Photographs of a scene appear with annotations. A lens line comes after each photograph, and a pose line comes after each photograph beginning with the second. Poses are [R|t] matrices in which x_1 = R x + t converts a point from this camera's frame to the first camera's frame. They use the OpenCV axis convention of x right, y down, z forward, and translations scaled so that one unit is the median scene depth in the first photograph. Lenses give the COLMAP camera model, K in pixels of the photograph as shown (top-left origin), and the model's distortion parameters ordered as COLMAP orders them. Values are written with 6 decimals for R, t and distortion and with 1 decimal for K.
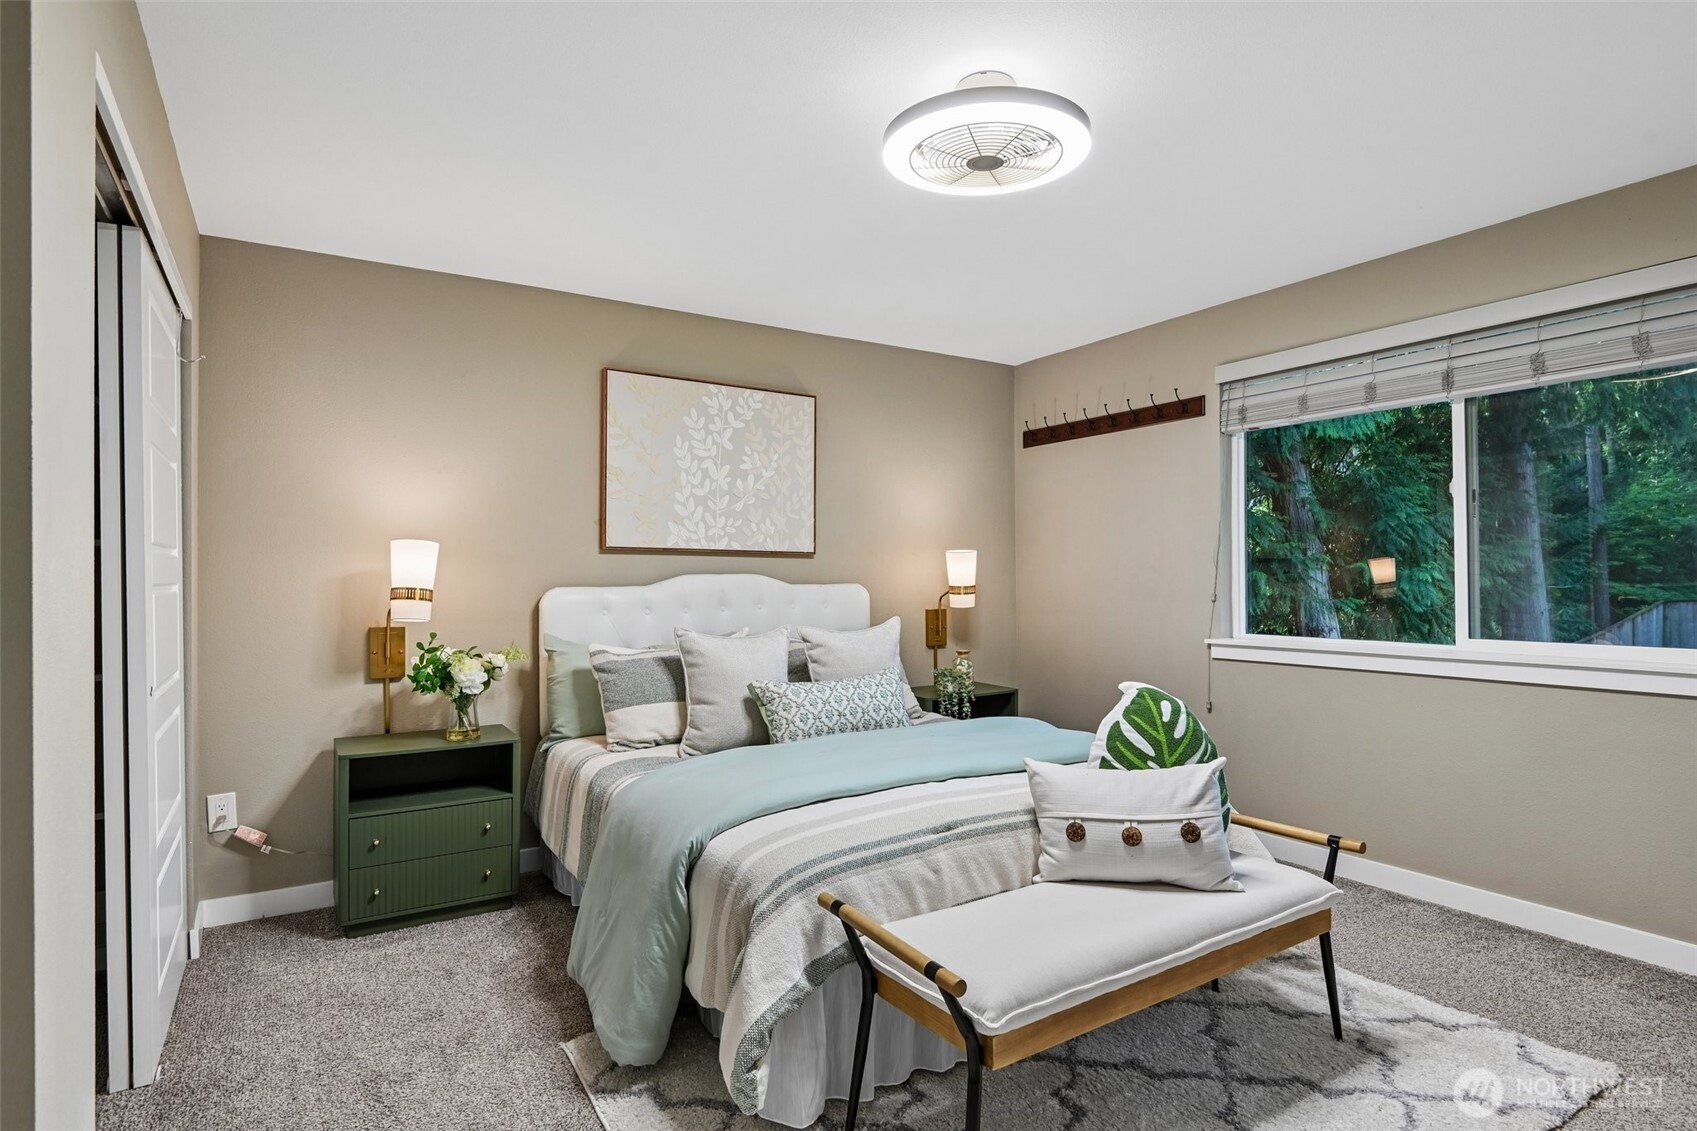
lens RADIAL K [[896.2, 0, 876.8], [0, 896.2, 567.4], [0, 0, 1]] dist [0.019779, -0.000397]
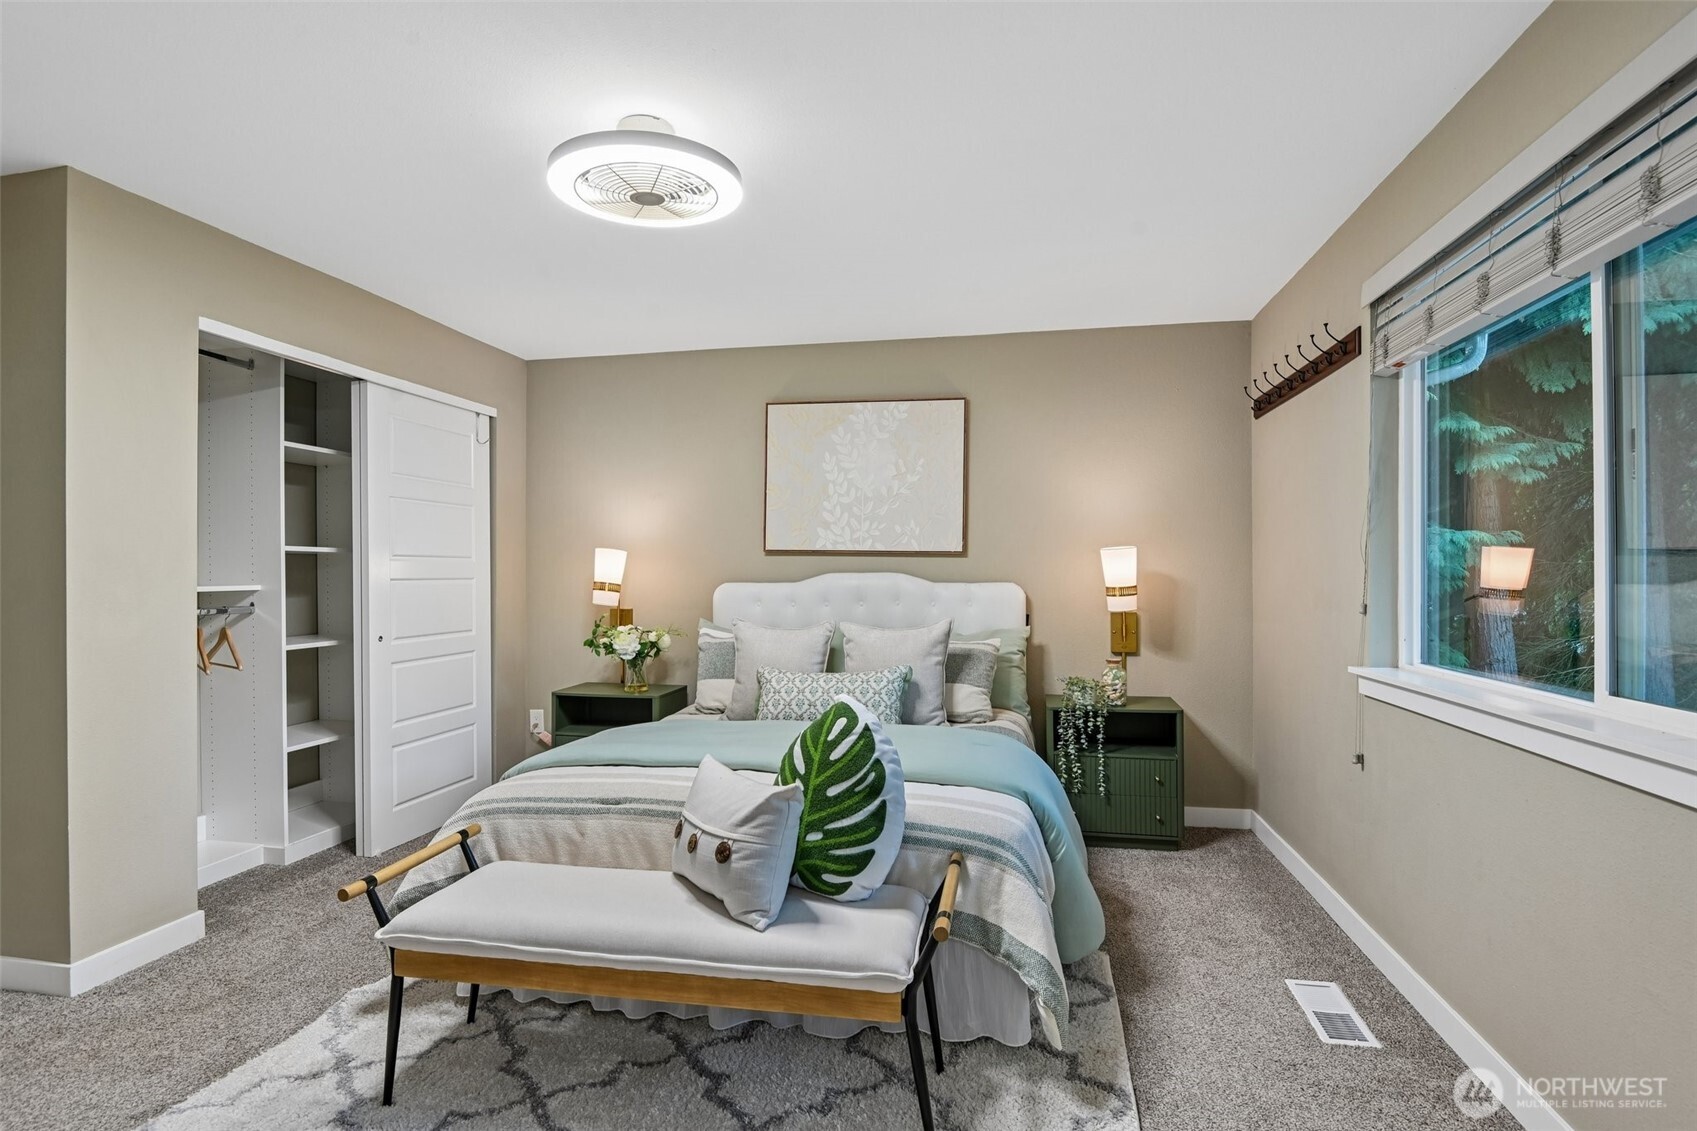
lens RADIAL K [[852.4, 0, 848.5], [0, 852.4, 565.5], [0, 0, 1]] dist [0.011255, -0.000309]
pose [[0.716214, -0.000462, -0.697880, 0.560494], [0.004209, 0.999984, 0.003658, -0.005327], [0.697868, -0.005557, 0.716205, 0.235349]]
